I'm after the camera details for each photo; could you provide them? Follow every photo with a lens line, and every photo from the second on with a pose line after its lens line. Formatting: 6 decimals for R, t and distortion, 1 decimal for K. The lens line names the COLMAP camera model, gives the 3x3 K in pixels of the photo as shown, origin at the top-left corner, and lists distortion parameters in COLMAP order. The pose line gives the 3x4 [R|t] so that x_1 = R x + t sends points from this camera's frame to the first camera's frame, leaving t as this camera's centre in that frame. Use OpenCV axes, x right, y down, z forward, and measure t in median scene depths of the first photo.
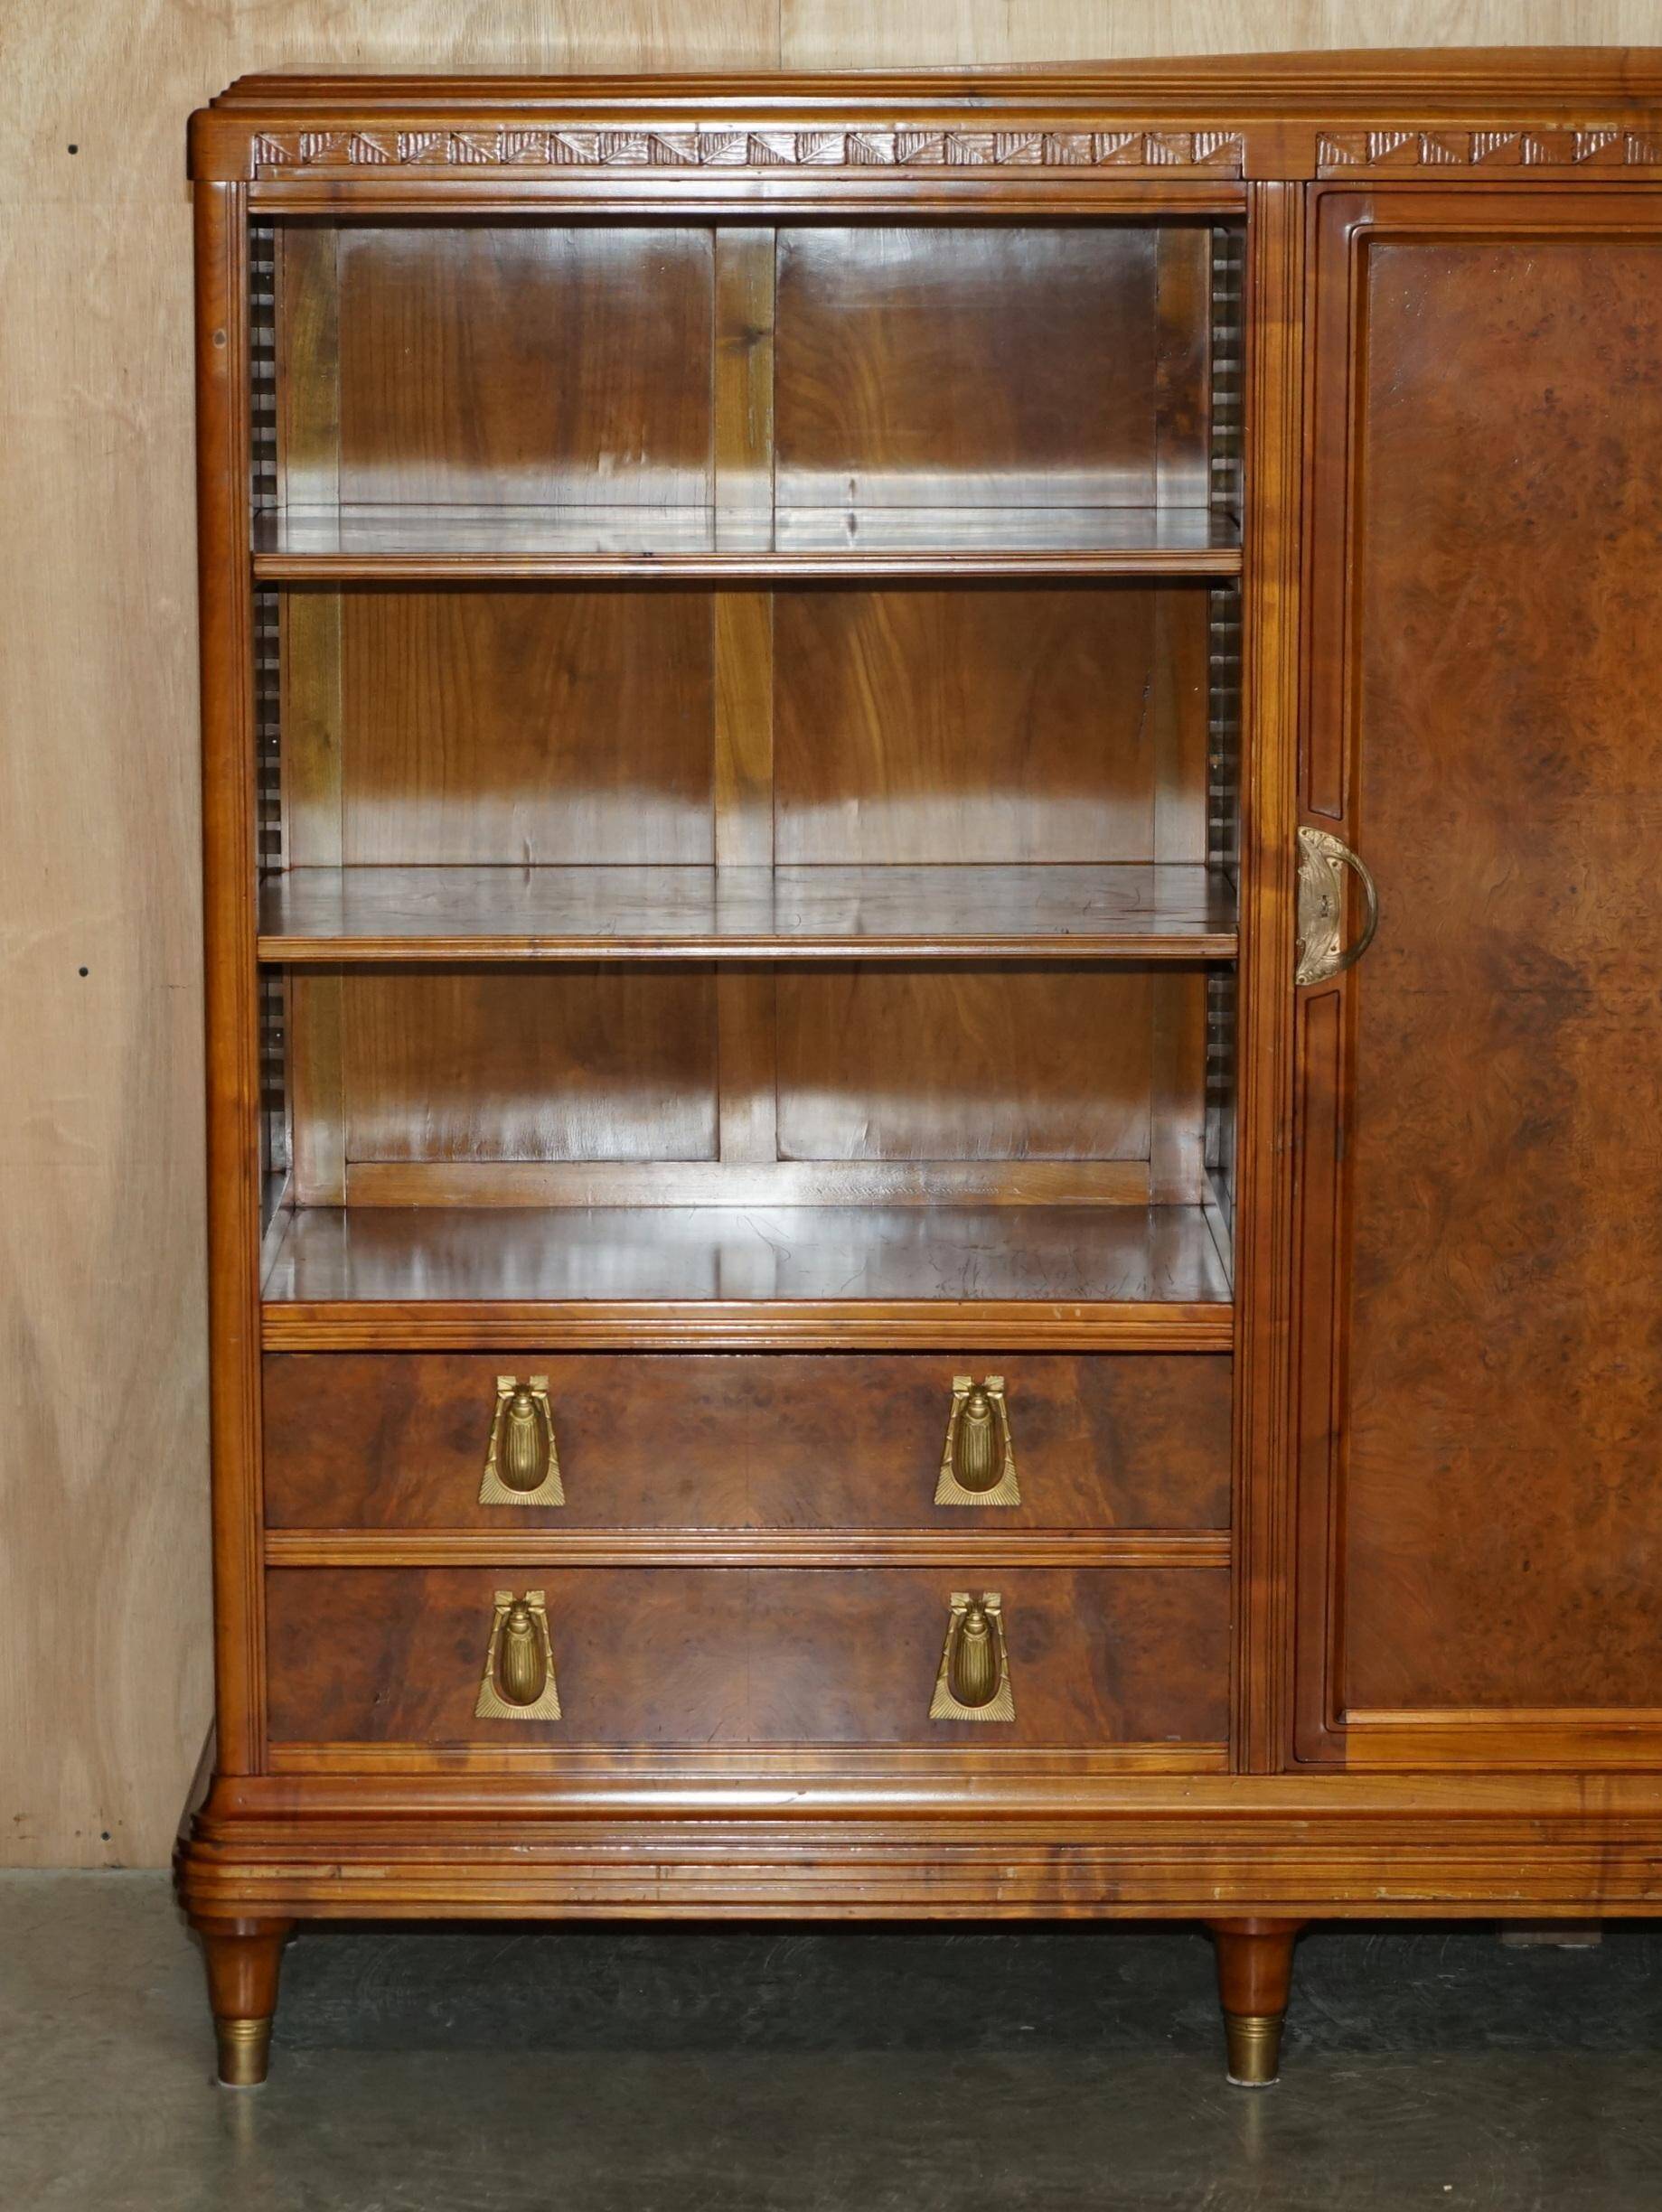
lens RADIAL K [[7075.7, 0, 845.0], [0, 7075.7, 1185.1], [0, 0, 1]] dist [-0.050897, 0.000000]
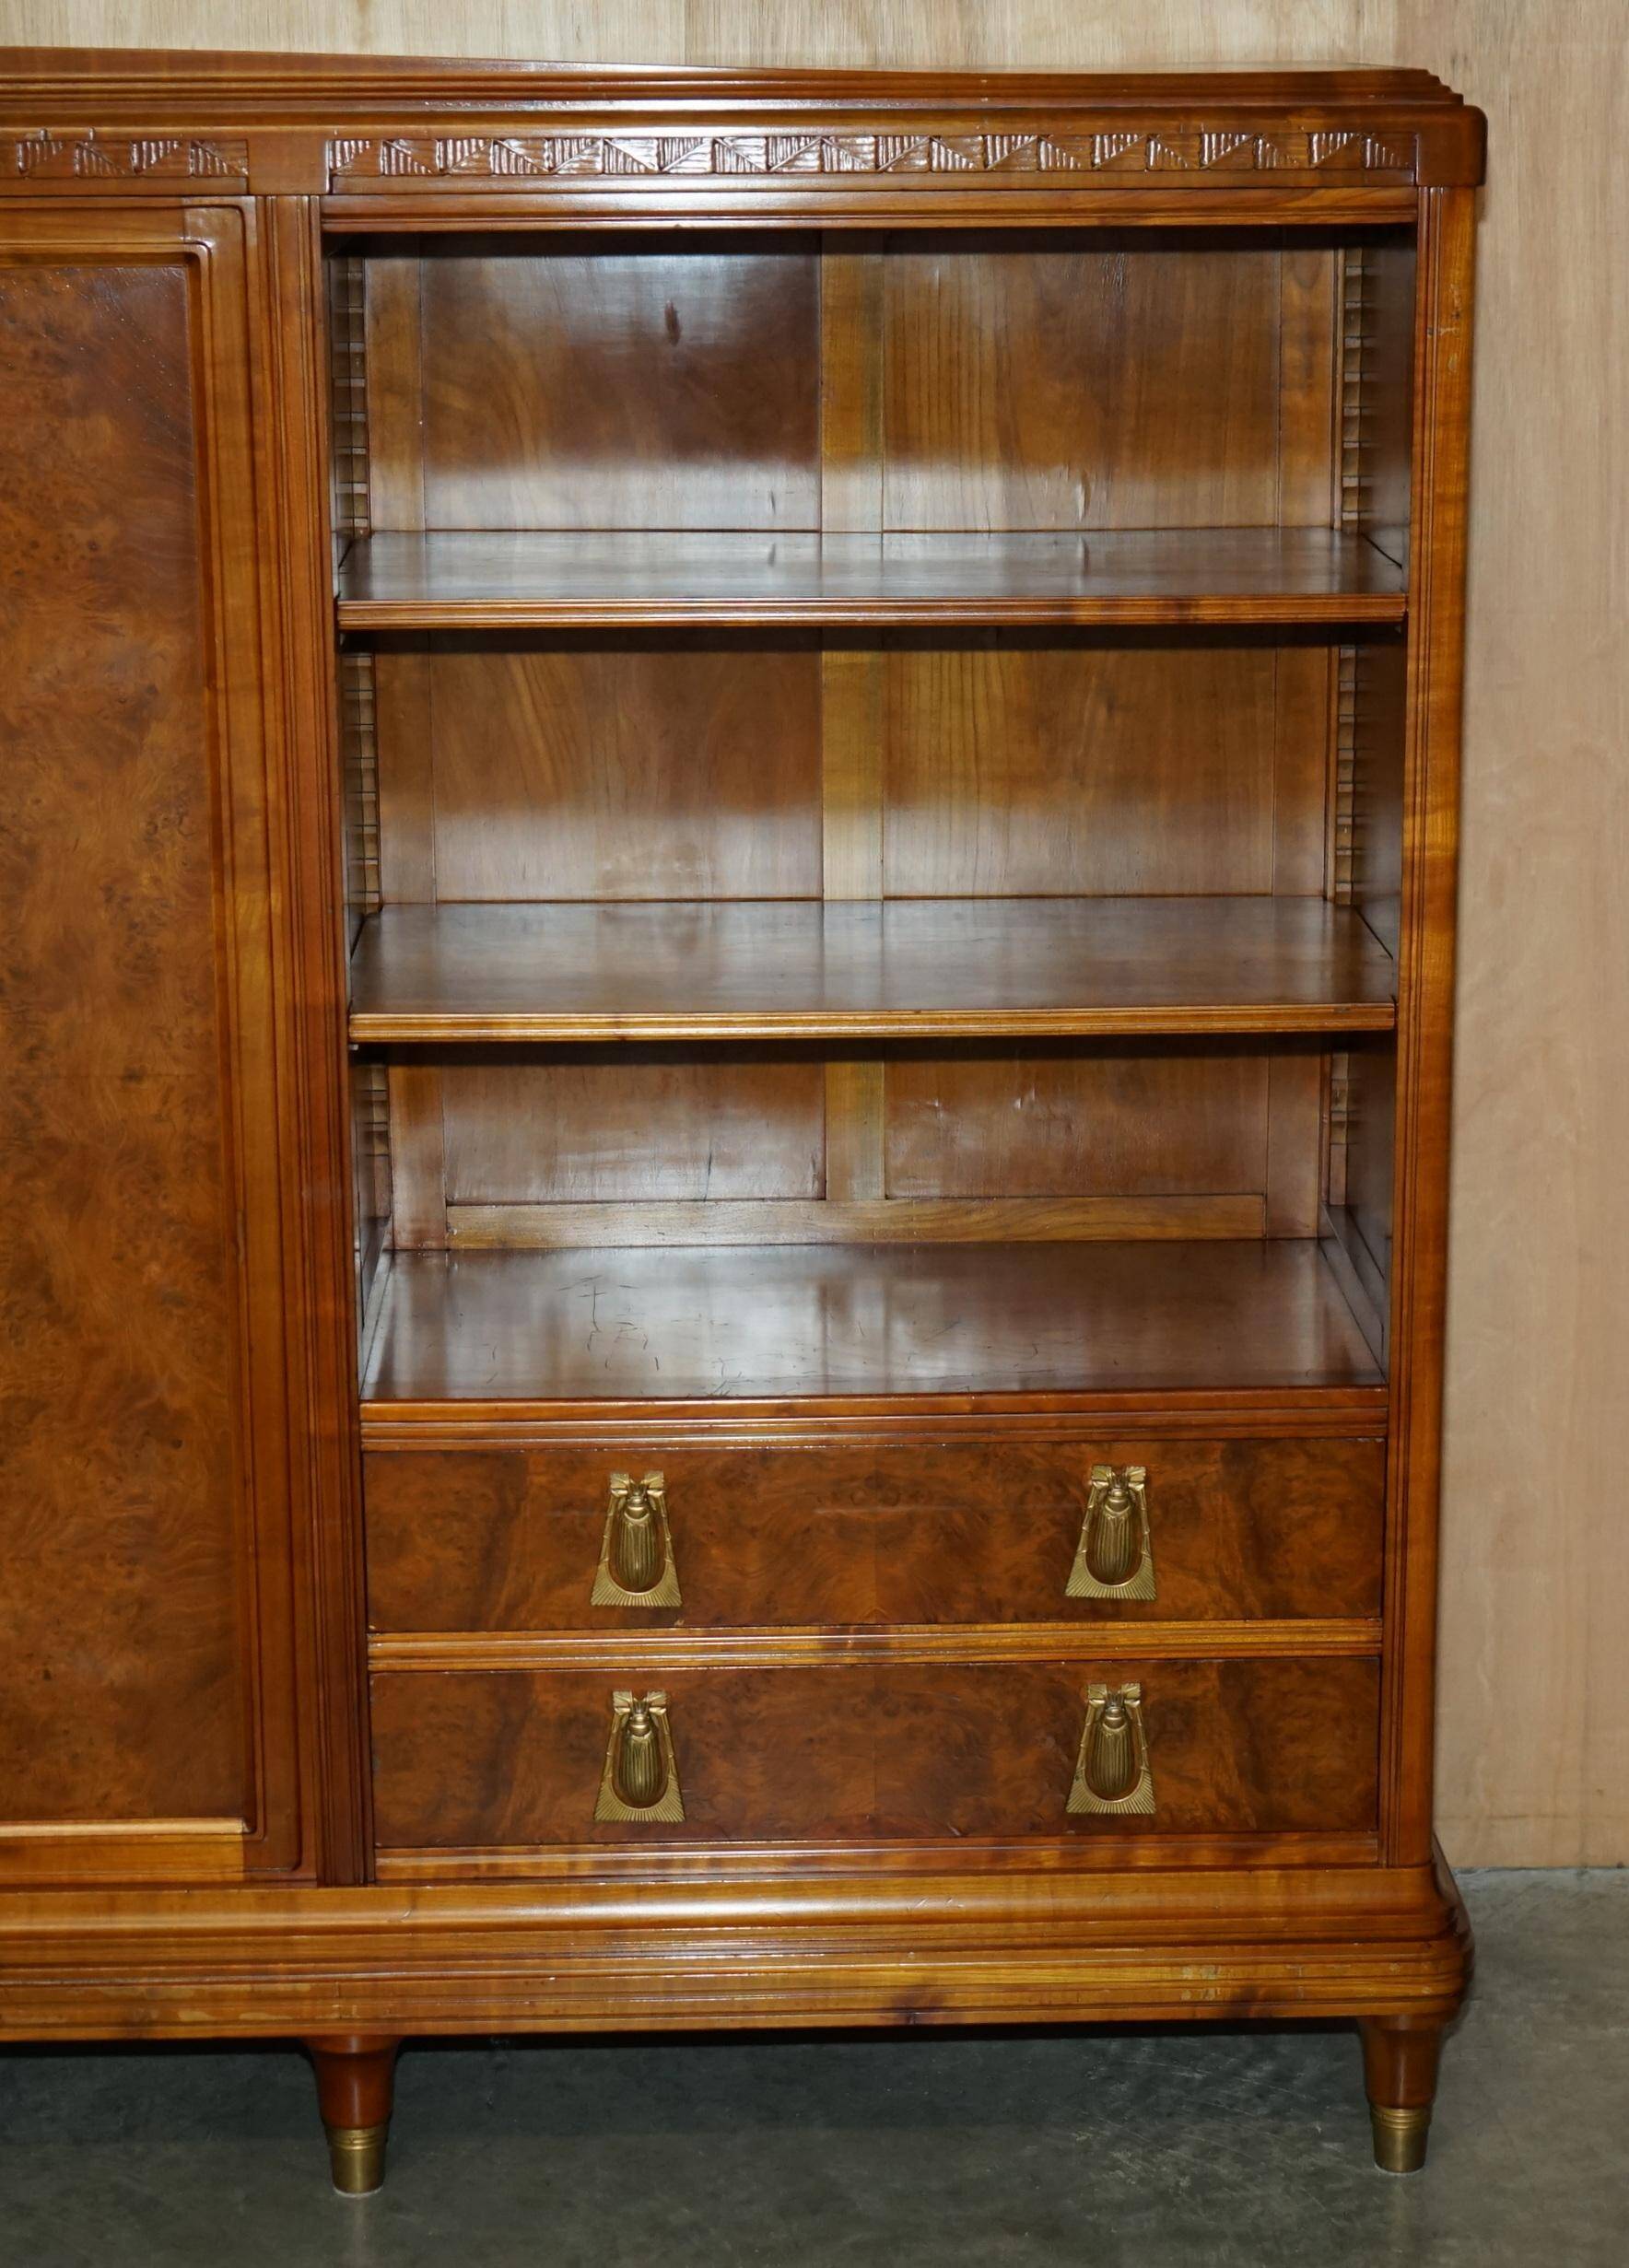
lens RADIAL K [[4634.9, 0, 865.9], [0, 4634.9, 1152.7], [0, 0, 1]] dist [-0.018212, 0.000000]
pose [[0.999858, -0.008711, 0.014394, 0.222561], [0.007686, 0.997530, 0.069813, -0.058697], [-0.014967, -0.069692, 0.997456, 0.386711]]
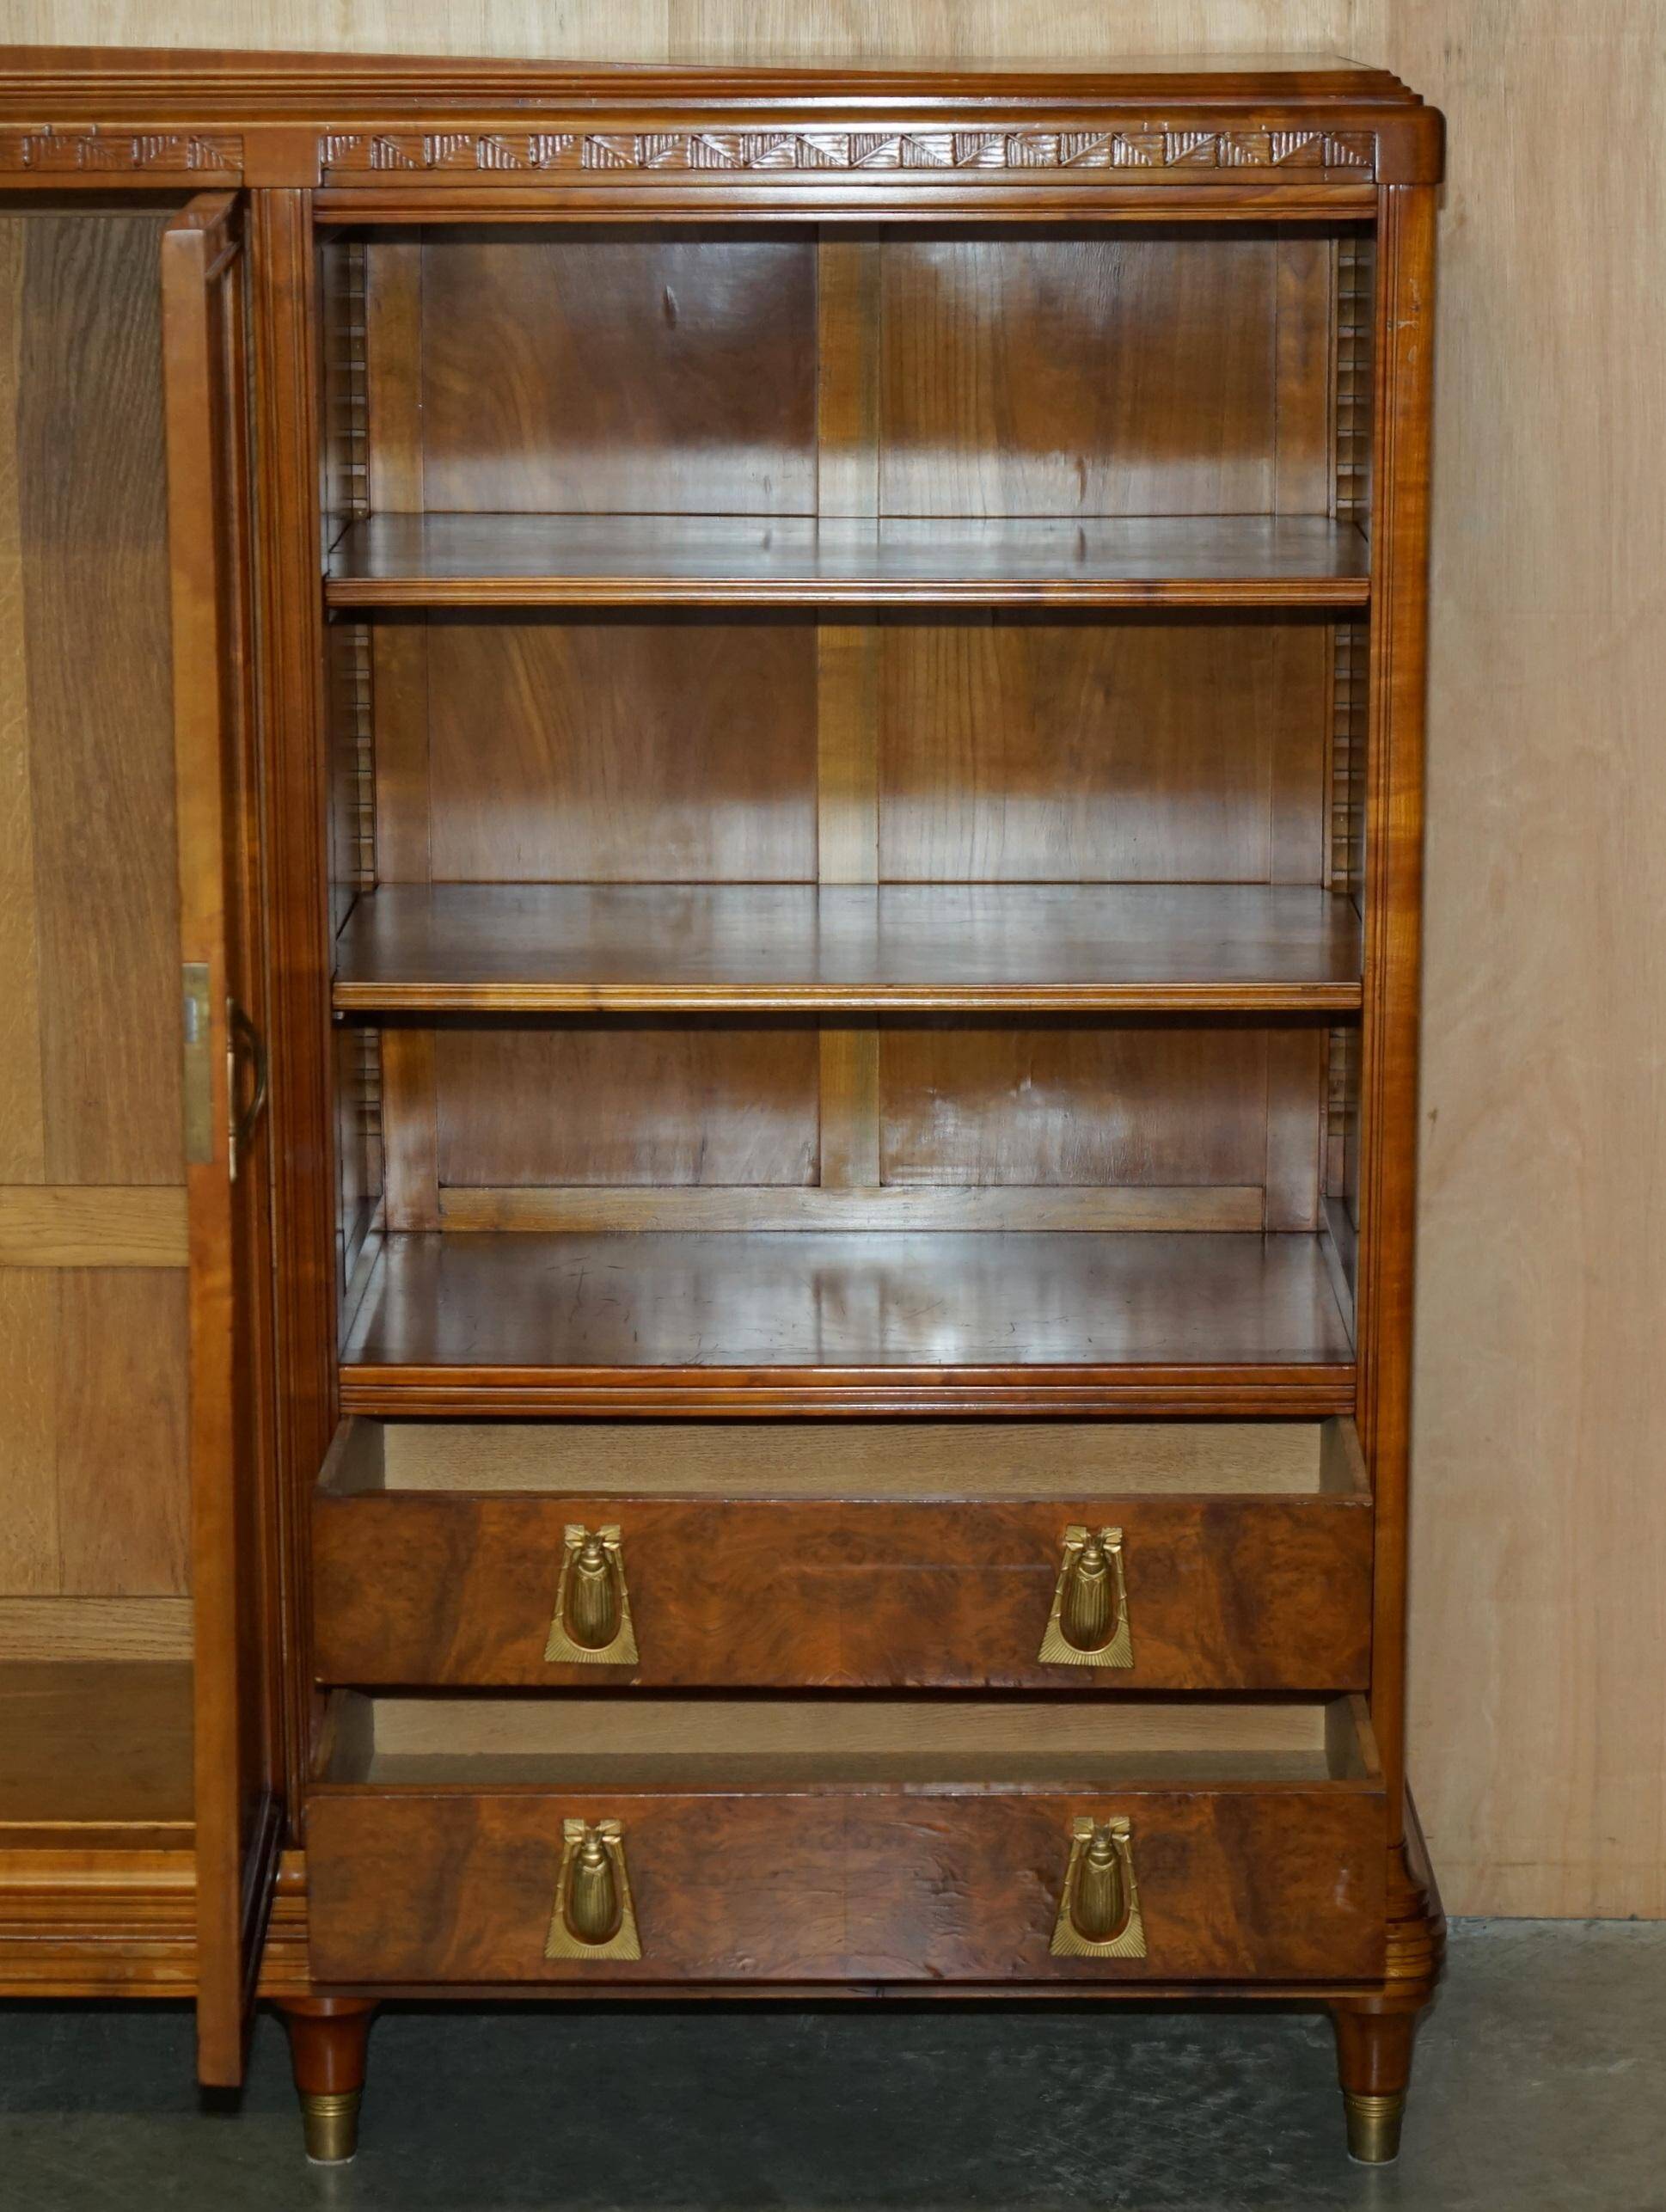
lens RADIAL K [[5679.1, 0, 837.9], [0, 5679.1, 1115.8], [0, 0, 1]] dist [-0.035225, 0.000000]
pose [[0.999580, 0.003217, -0.028784, 0.253023], [-0.002067, 0.999202, 0.039887, -0.047612], [0.028889, -0.039811, 0.998790, 0.237341]]
